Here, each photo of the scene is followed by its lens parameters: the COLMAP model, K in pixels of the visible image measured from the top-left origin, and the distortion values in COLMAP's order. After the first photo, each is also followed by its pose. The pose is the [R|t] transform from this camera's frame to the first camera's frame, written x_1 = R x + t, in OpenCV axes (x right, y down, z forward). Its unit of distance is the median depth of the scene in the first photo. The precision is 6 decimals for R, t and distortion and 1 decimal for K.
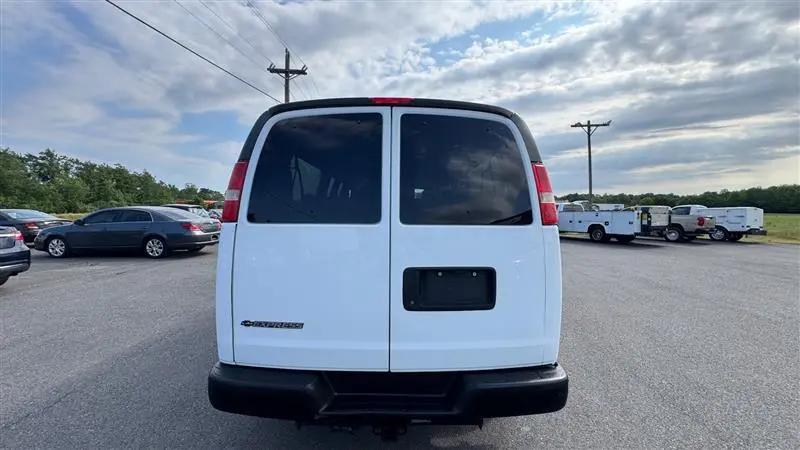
lens RADIAL K [[344.9, 0, 380.8], [0, 344.9, 220.5], [0, 0, 1]] dist [-0.004538, 0.000907]
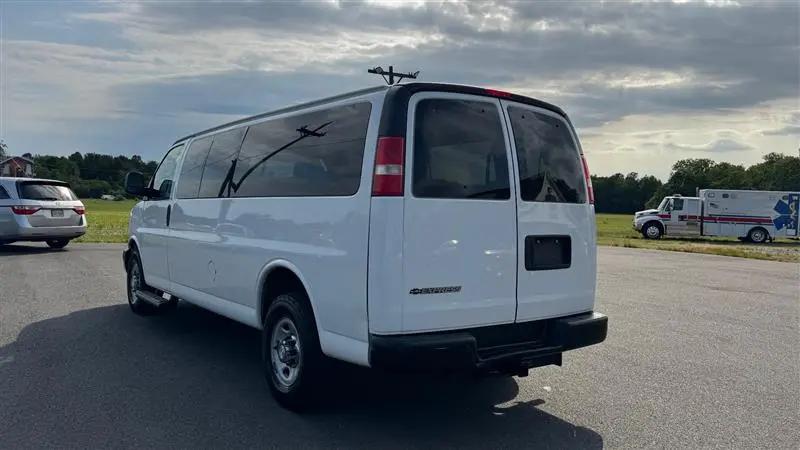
lens RADIAL K [[699.4, 0, 382.5], [0, 699.4, 218.7], [0, 0, 1]] dist [0.052604, -0.007098]
pose [[0.797879, 0.003779, 0.602805, -0.237493], [-0.003829, 0.999992, -0.001201, 0.010381], [-0.602805, -0.001350, 0.797887, -0.088405]]
